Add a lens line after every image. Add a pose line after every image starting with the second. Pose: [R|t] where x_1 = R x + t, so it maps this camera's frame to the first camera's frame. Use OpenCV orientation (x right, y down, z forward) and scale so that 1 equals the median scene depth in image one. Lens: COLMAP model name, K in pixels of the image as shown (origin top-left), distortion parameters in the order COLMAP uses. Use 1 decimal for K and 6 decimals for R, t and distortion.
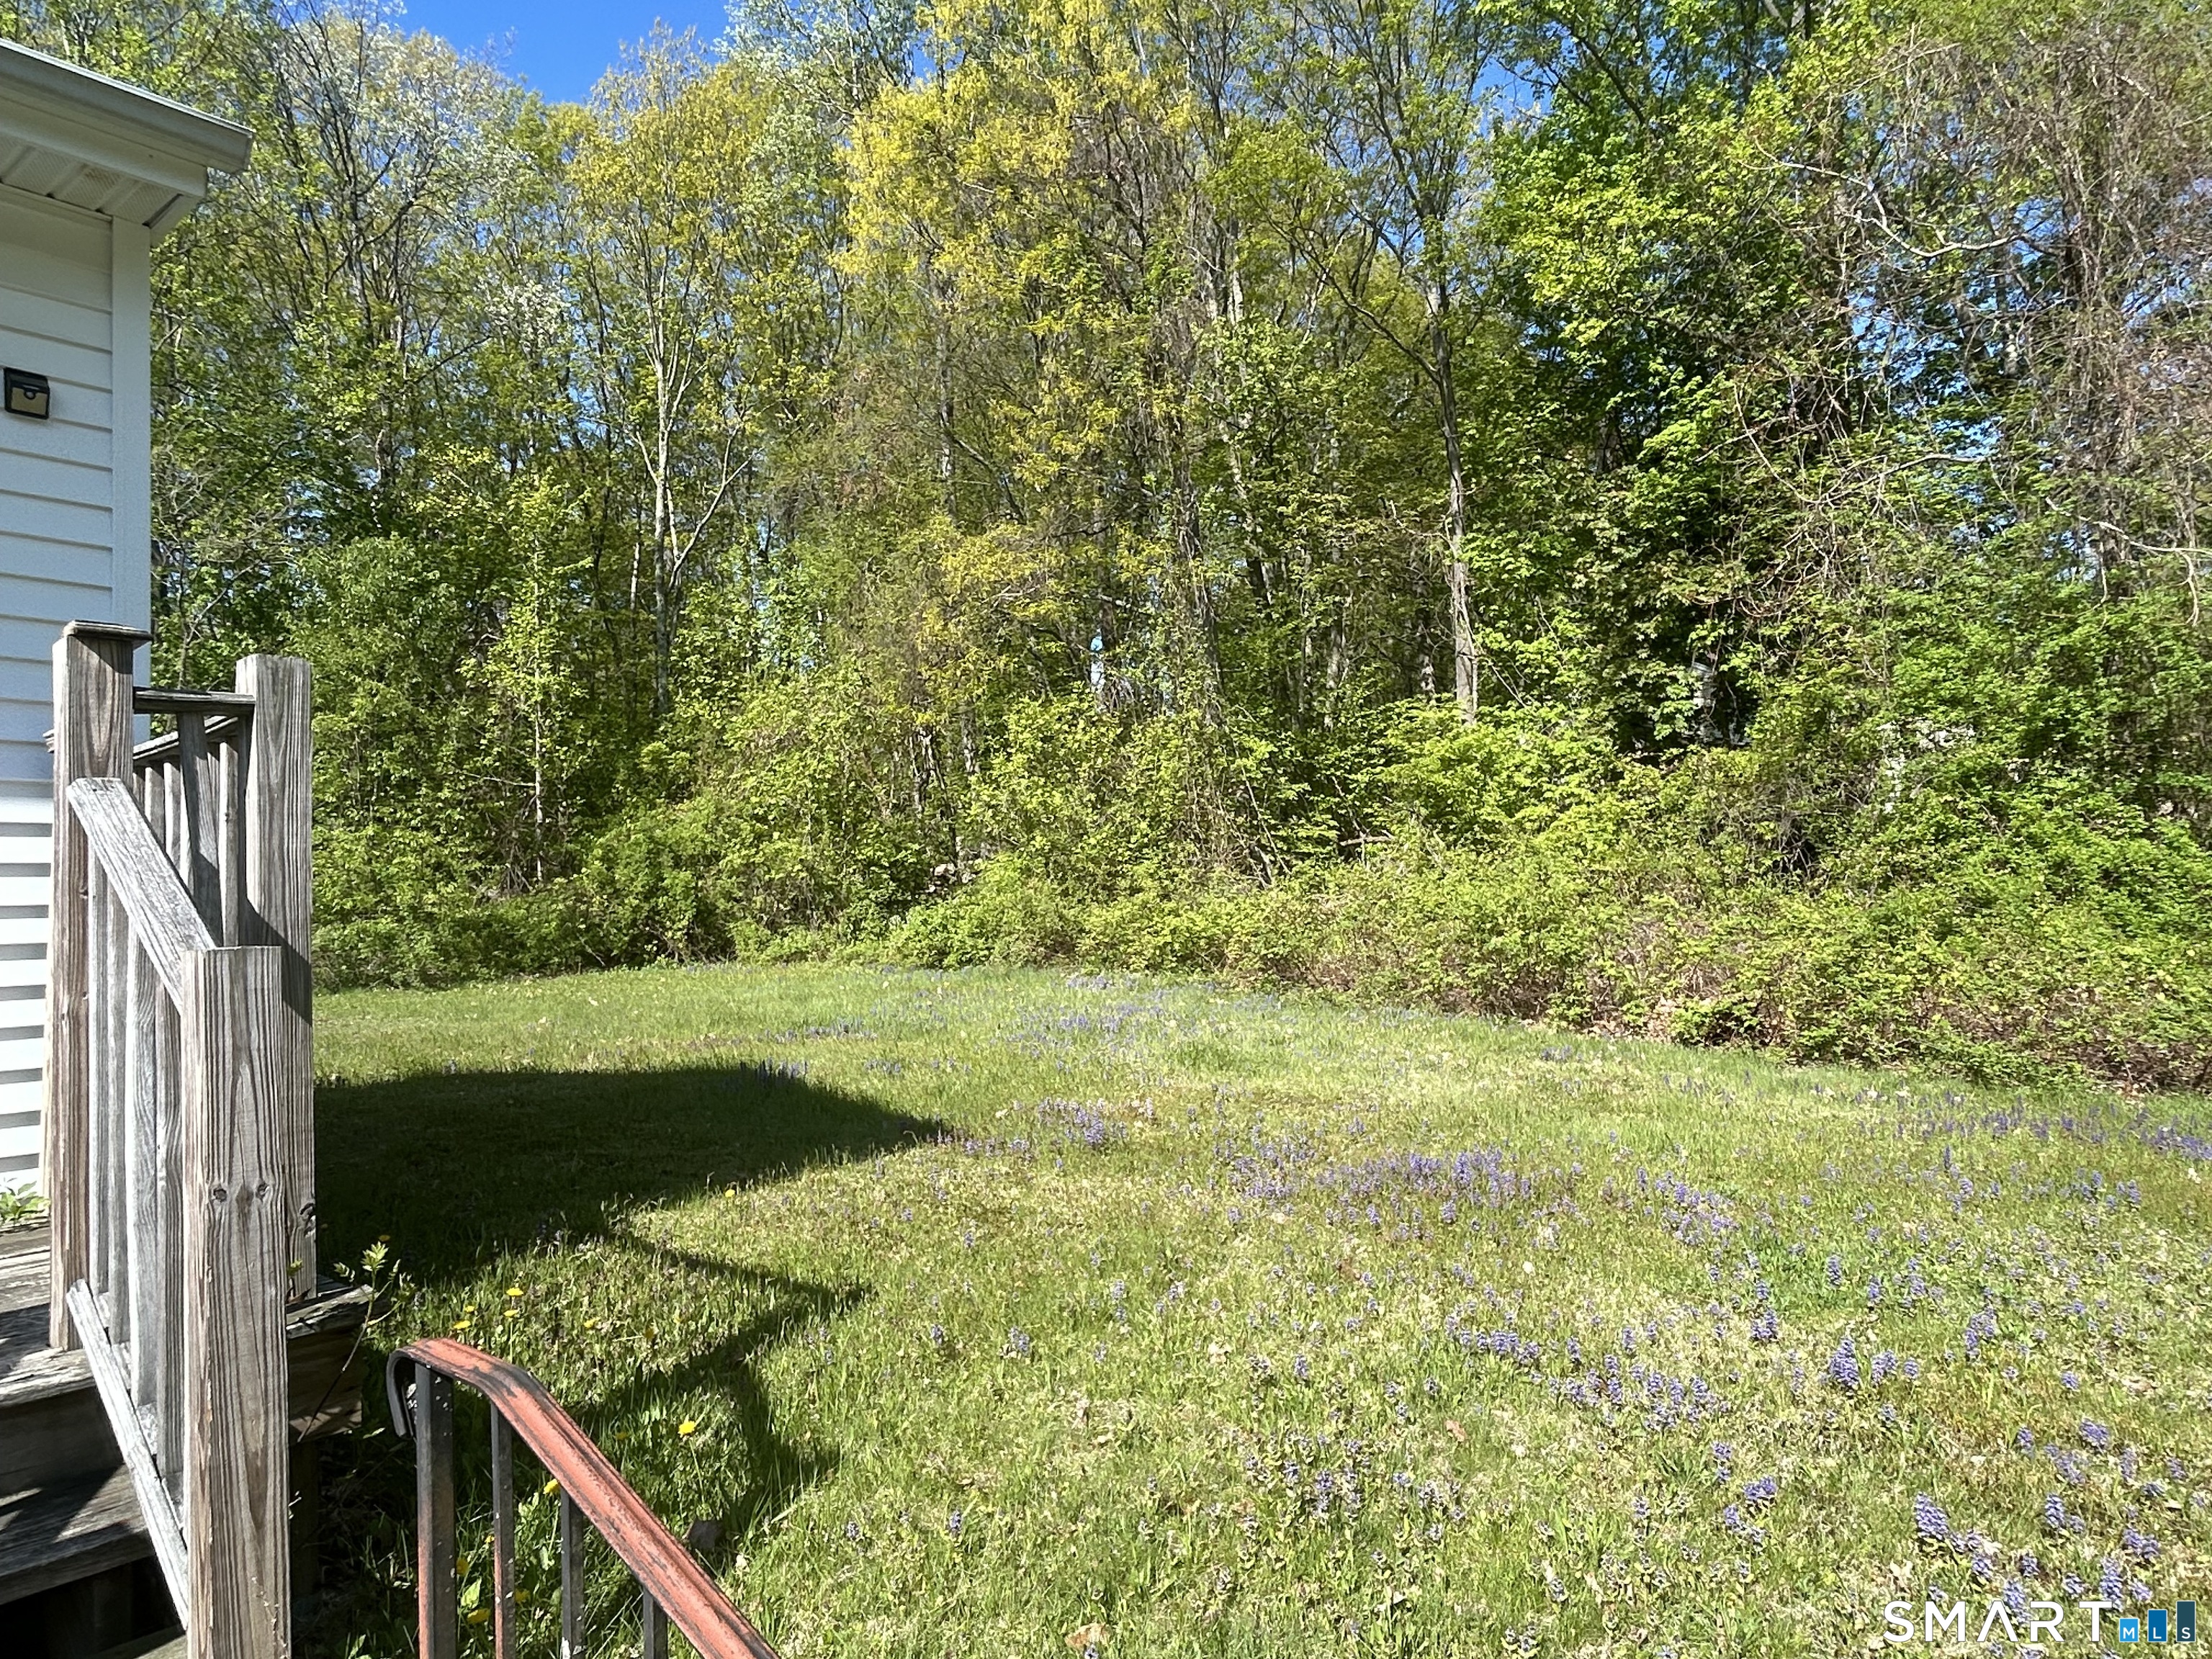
lens RADIAL K [[1354.1, 0, 1106.0], [0, 1354.1, 829.5], [0, 0, 1]] dist [-0.001660, -0.000057]
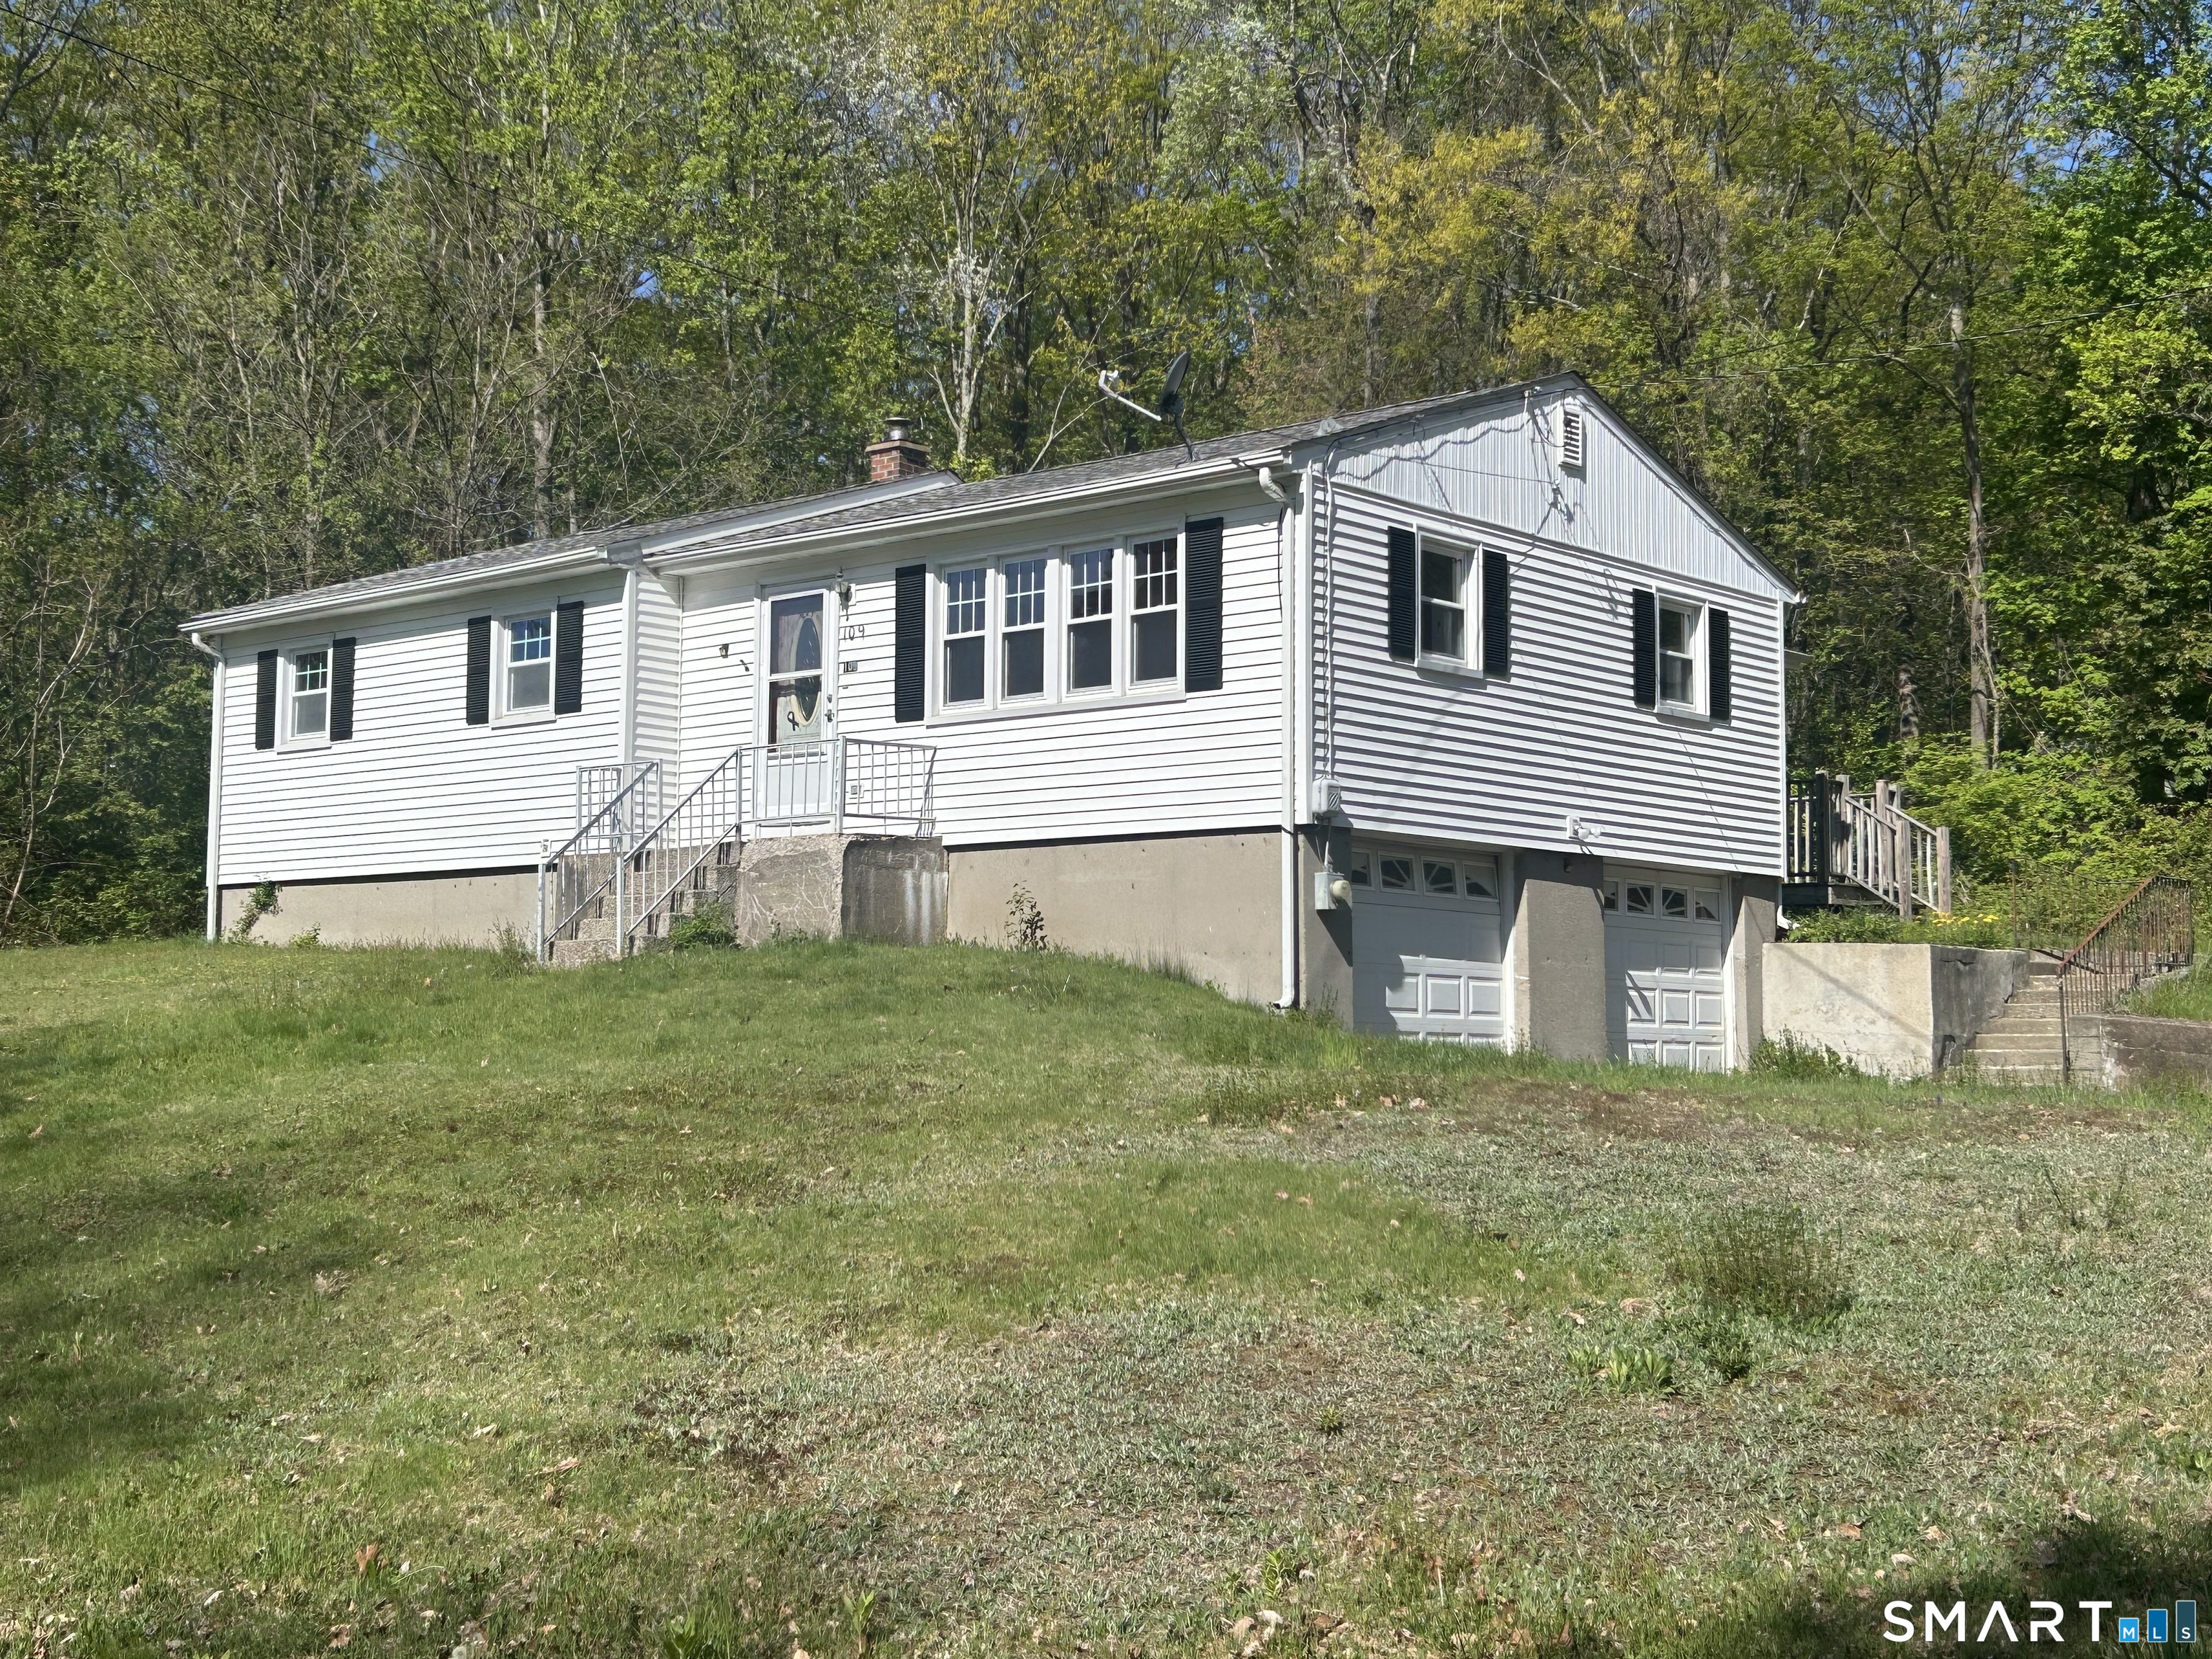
lens RADIAL K [[2766.7, 0, 1106.0], [0, 2766.7, 829.5], [0, 0, 1]] dist [0.014738, -0.016717]
pose [[0.999491, 0.031834, -0.002308, -0.392329], [-0.031894, 0.998915, -0.033936, 0.058960], [0.001226, 0.033993, 0.999421, -1.078004]]
